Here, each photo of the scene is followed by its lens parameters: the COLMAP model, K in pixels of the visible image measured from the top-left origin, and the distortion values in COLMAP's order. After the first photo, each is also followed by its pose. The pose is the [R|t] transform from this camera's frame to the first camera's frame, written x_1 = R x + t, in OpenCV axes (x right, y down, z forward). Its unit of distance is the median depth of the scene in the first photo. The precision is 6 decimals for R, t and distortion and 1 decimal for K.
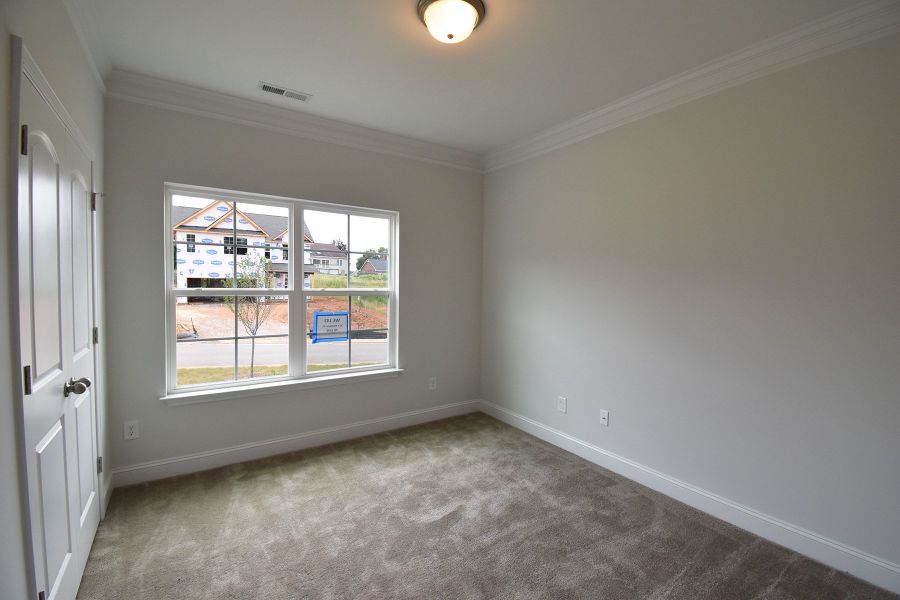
lens RADIAL K [[400.8, 0, 455.1], [0, 400.8, 298.3], [0, 0, 1]] dist [0.012582, -0.020566]
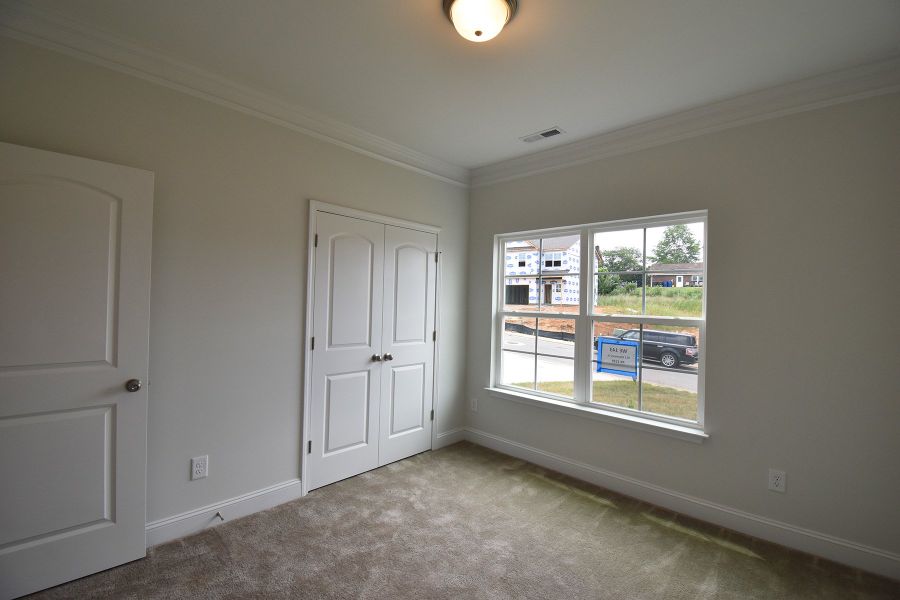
lens RADIAL K [[400.8, 0, 455.1], [0, 400.8, 298.3], [0, 0, 1]] dist [0.012582, -0.020566]
pose [[0.214330, -0.011046, -0.976699, 0.502350], [-0.052994, 0.998332, -0.022920, -0.021090], [0.975323, 0.056671, 0.213387, 0.466794]]
